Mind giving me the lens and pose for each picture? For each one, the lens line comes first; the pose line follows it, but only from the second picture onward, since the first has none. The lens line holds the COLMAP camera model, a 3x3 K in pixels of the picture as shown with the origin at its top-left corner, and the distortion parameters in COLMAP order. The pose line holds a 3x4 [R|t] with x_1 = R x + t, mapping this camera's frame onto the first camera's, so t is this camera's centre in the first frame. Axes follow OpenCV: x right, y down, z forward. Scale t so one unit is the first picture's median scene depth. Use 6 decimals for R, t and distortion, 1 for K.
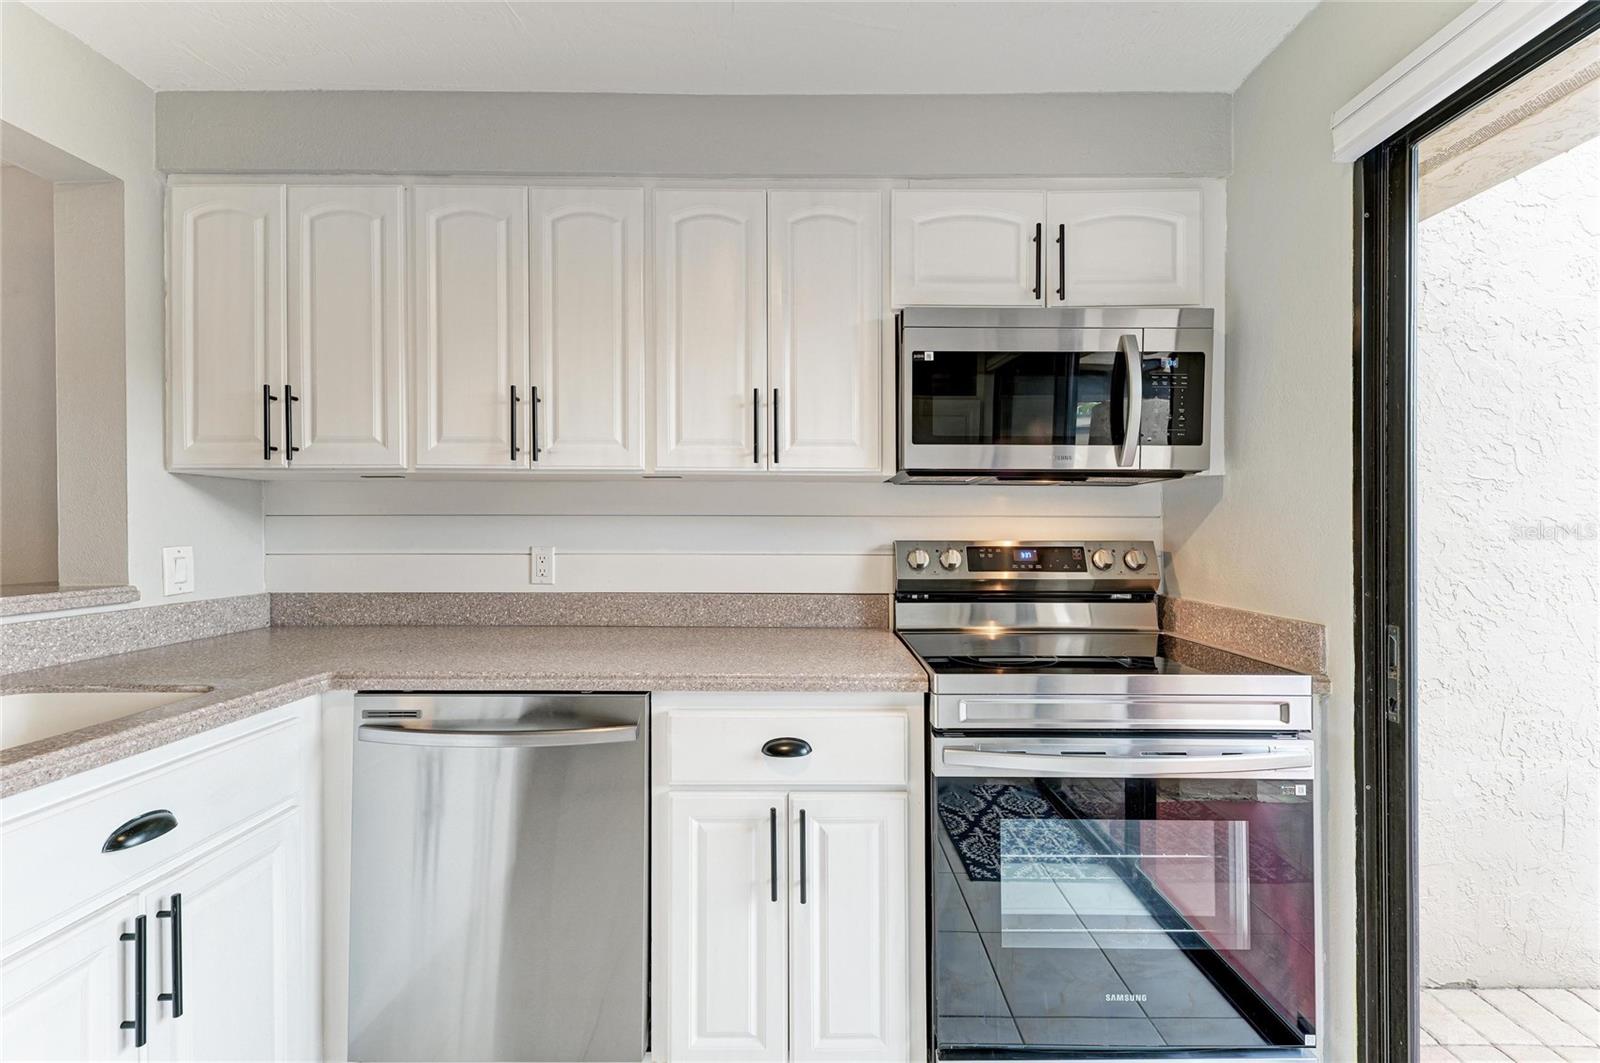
lens RADIAL K [[646.0, 0, 800.0], [0, 646.0, 531.5], [0, 0, 1]] dist [0.007591, -0.000410]
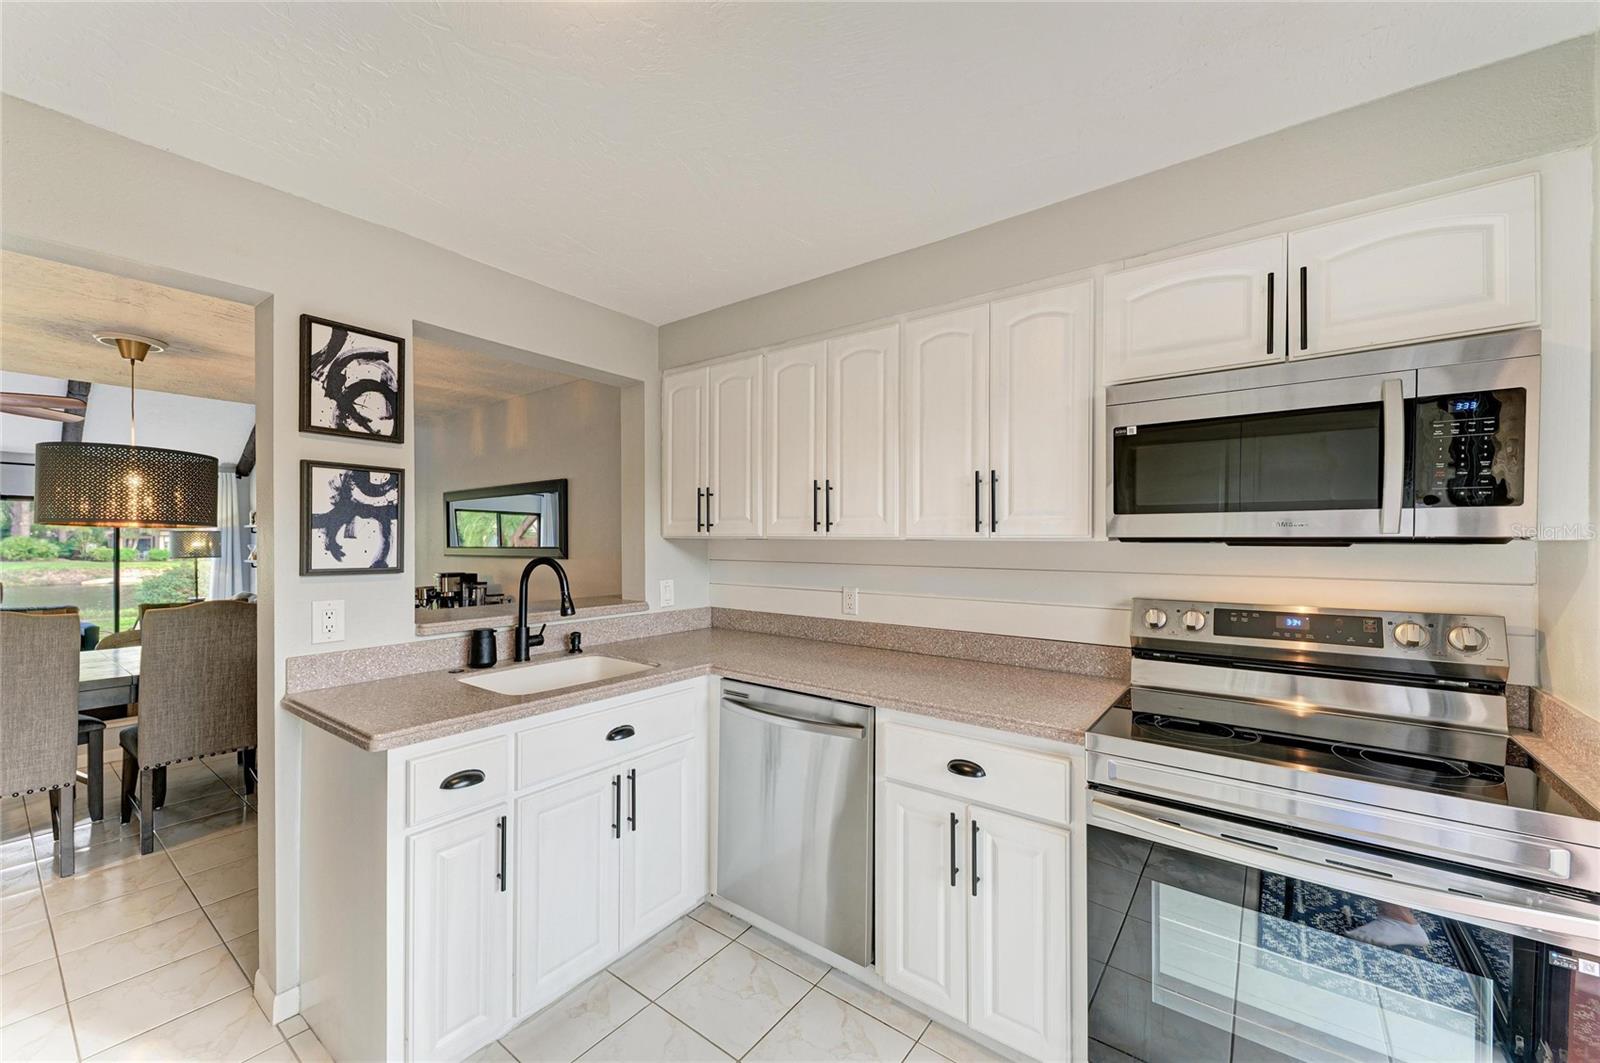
lens RADIAL K [[614.6, 0, 805.7], [0, 614.6, 537.0], [0, 0, 1]] dist [0.005848, -0.000409]
pose [[0.798947, -0.002453, -0.601396, 0.363742], [-0.001711, 0.999978, -0.006351, -0.086101], [0.601399, 0.006103, 0.798926, -0.115713]]
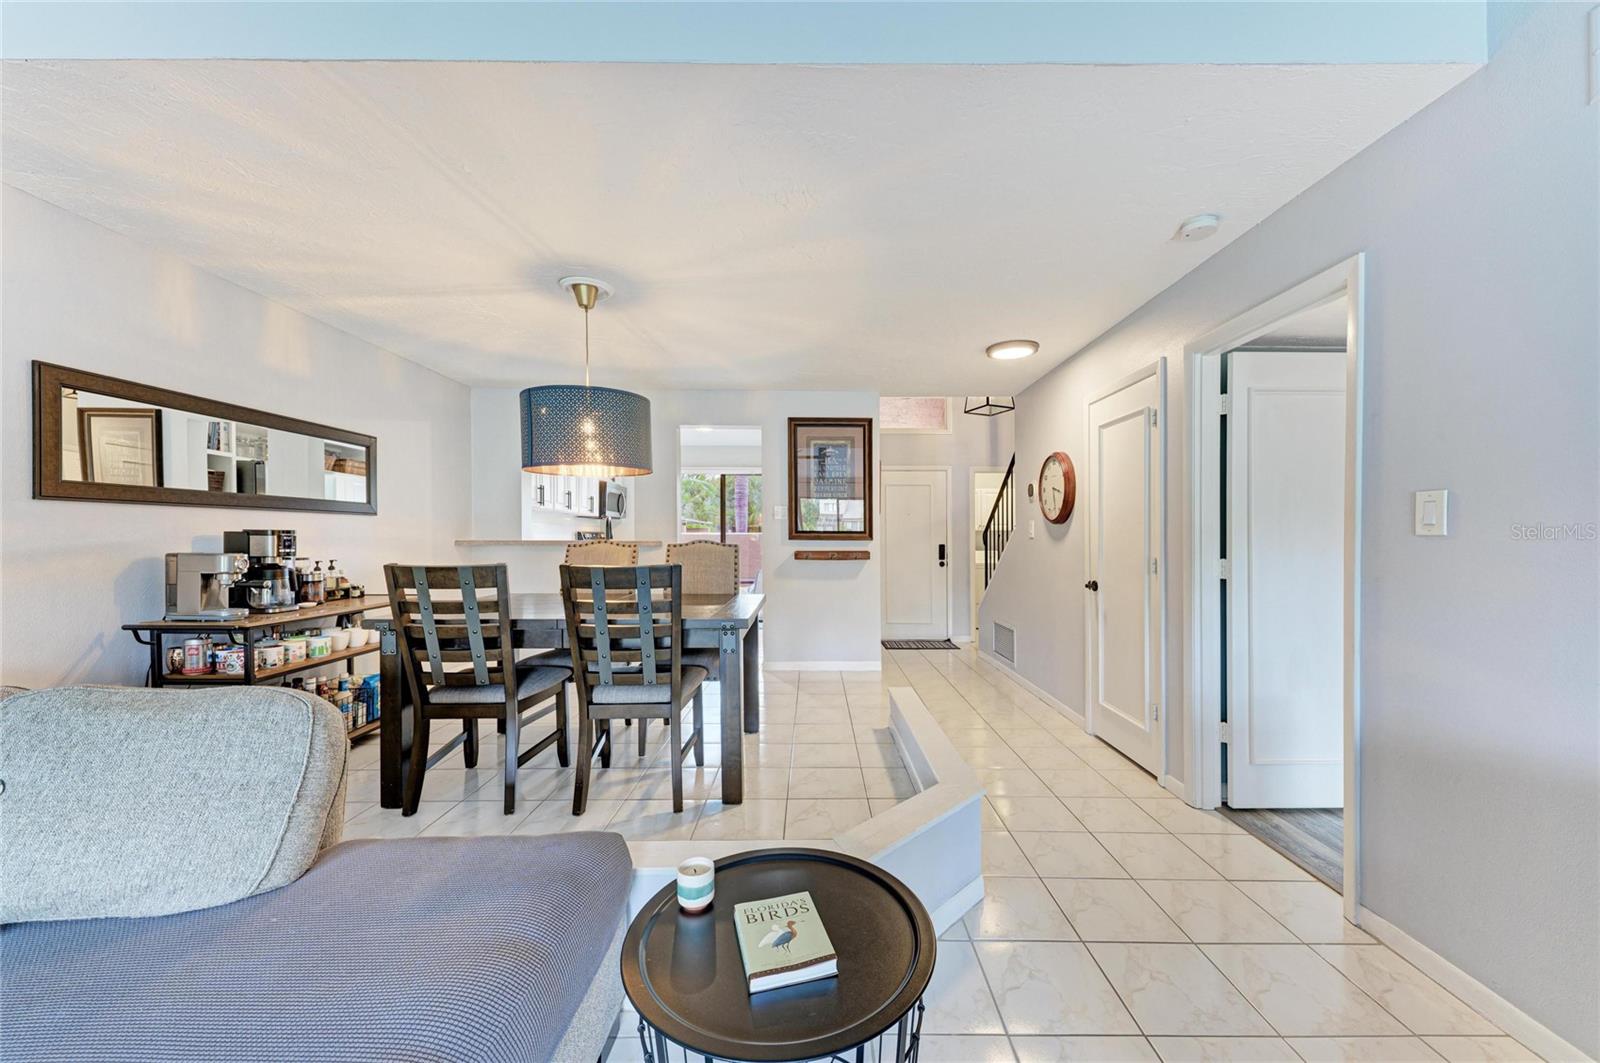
lens RADIAL K [[596.4, 0, 808.9], [0, 596.4, 542.8], [0, 0, 1]] dist [0.024708, 0.000001]
pose [[0.010391, -0.005190, 0.999933, -4.123316], [-0.002556, 0.999983, 0.005217, 0.075930], [-0.999943, -0.002610, 0.010378, -0.531436]]
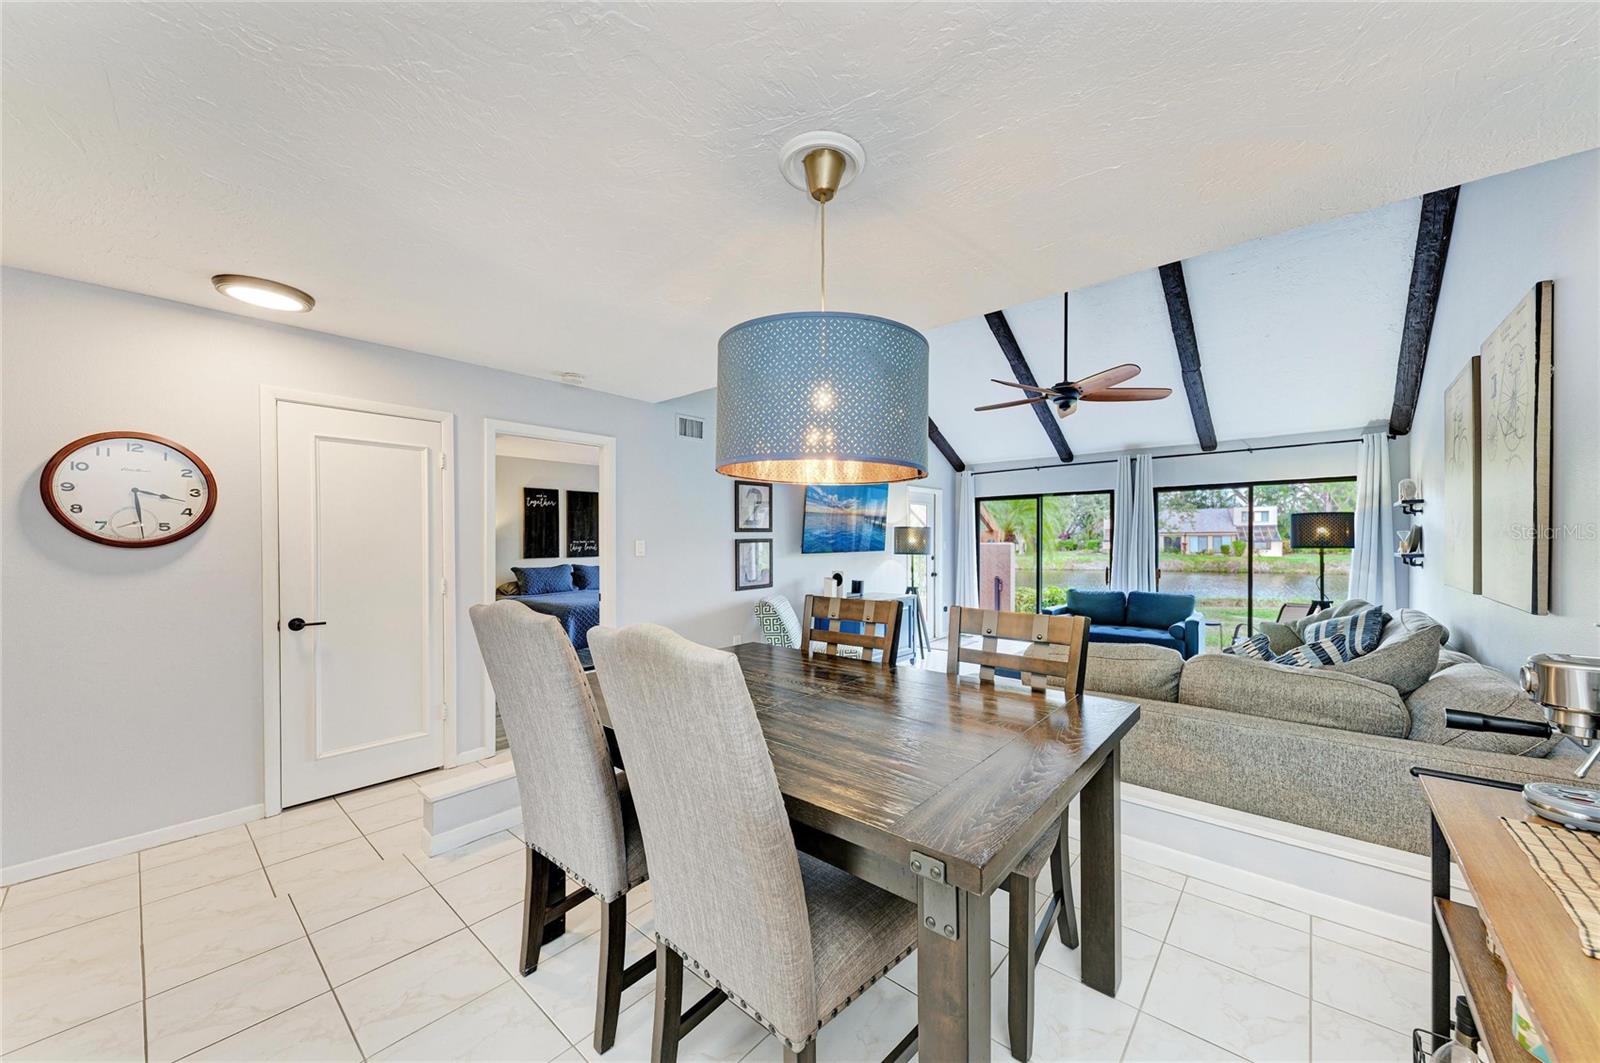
lens RADIAL K [[576.6, 0, 805.7], [0, 576.6, 539.7], [0, 0, 1]] dist [0.010759, -0.005160]
pose [[-0.660891, 0.002819, -0.750477, -1.546450], [0.003522, 0.999994, 0.000655, -0.012213], [0.750474, -0.002210, -0.660896, 0.788782]]
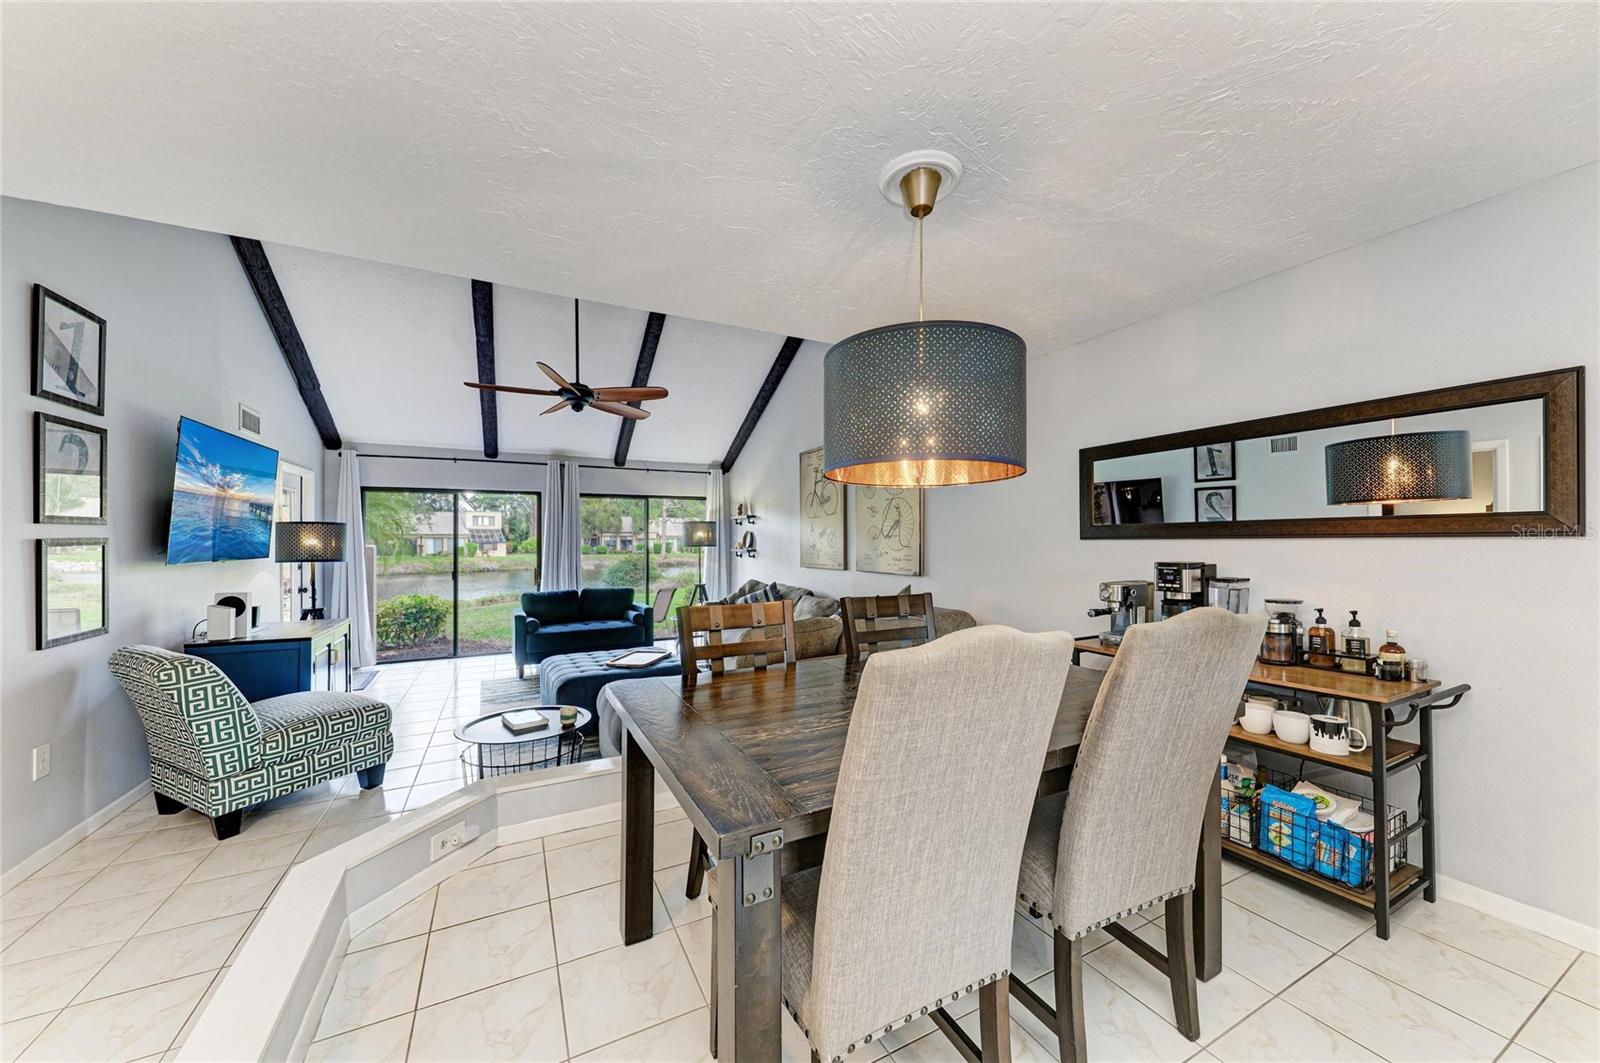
lens RADIAL K [[576.6, 0, 805.7], [0, 576.6, 539.7], [0, 0, 1]] dist [0.010759, -0.005160]
pose [[0.452052, -0.000357, -0.891992, -1.471336], [0.000952, 1.000000, 0.000083, -0.008766], [0.891991, -0.000887, 0.452052, -0.529394]]
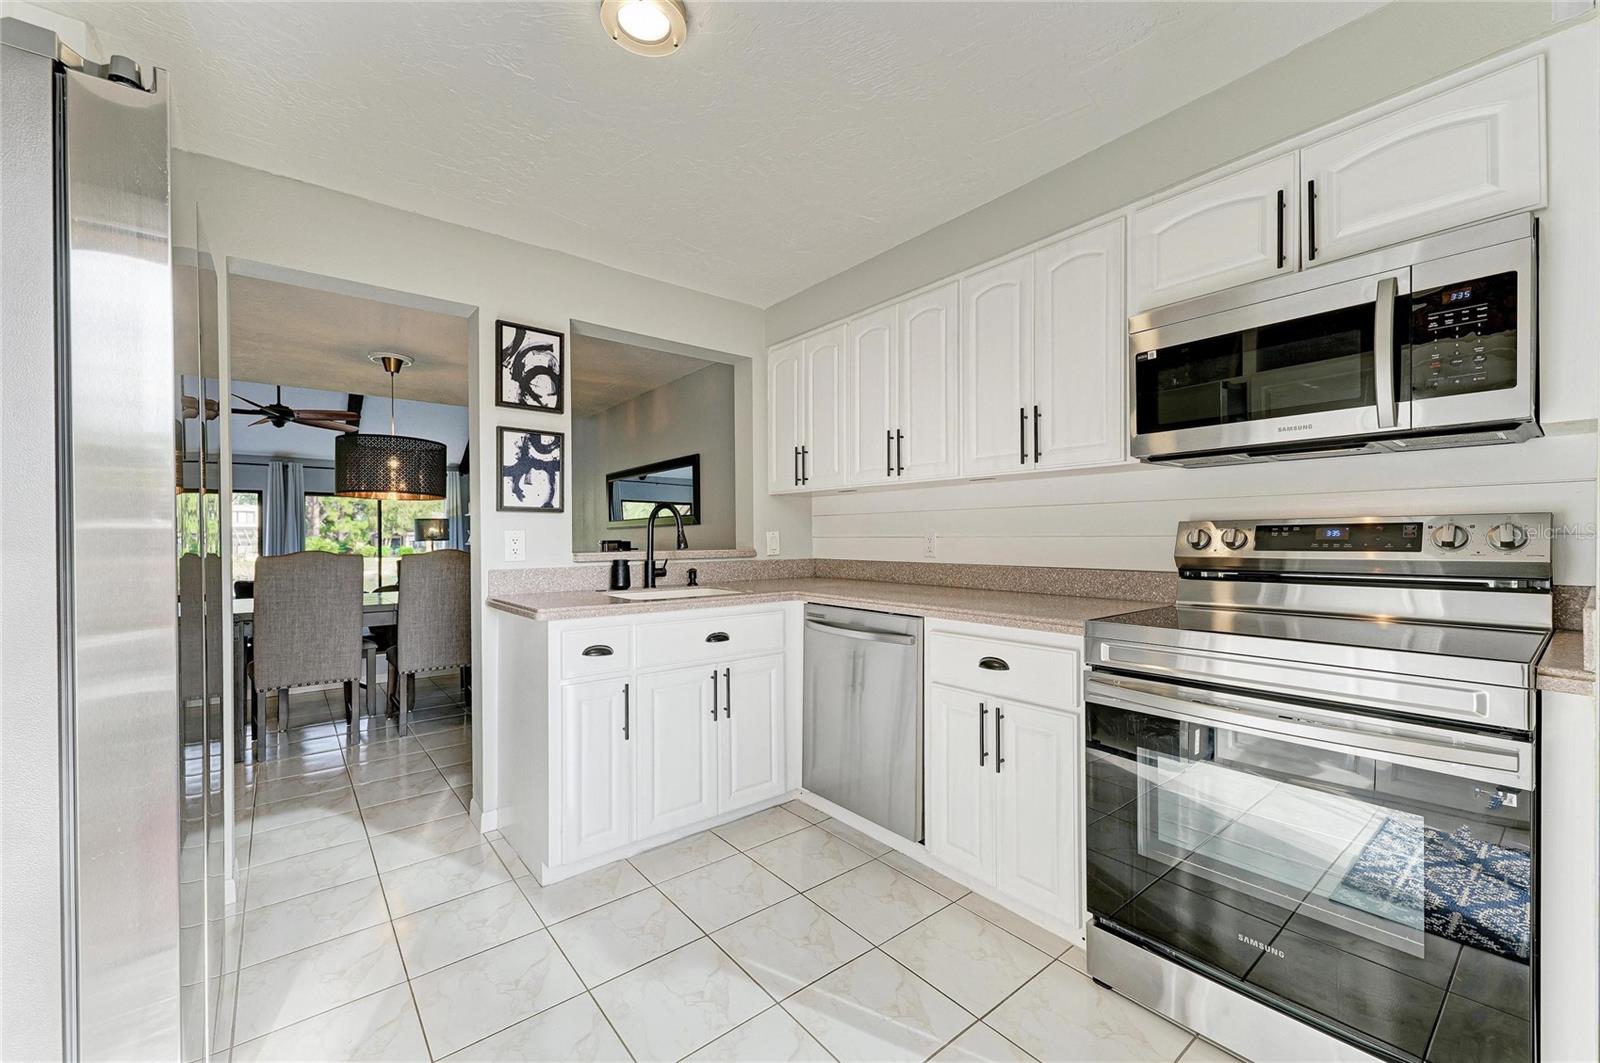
lens RADIAL K [[646.0, 0, 800.0], [0, 646.0, 531.5], [0, 0, 1]] dist [0.007591, -0.000410]
pose [[0.619574, -0.011677, -0.784851, 0.677122], [0.003690, 0.999922, -0.011965, 0.047628], [0.784929, 0.004517, 0.619569, -0.175031]]
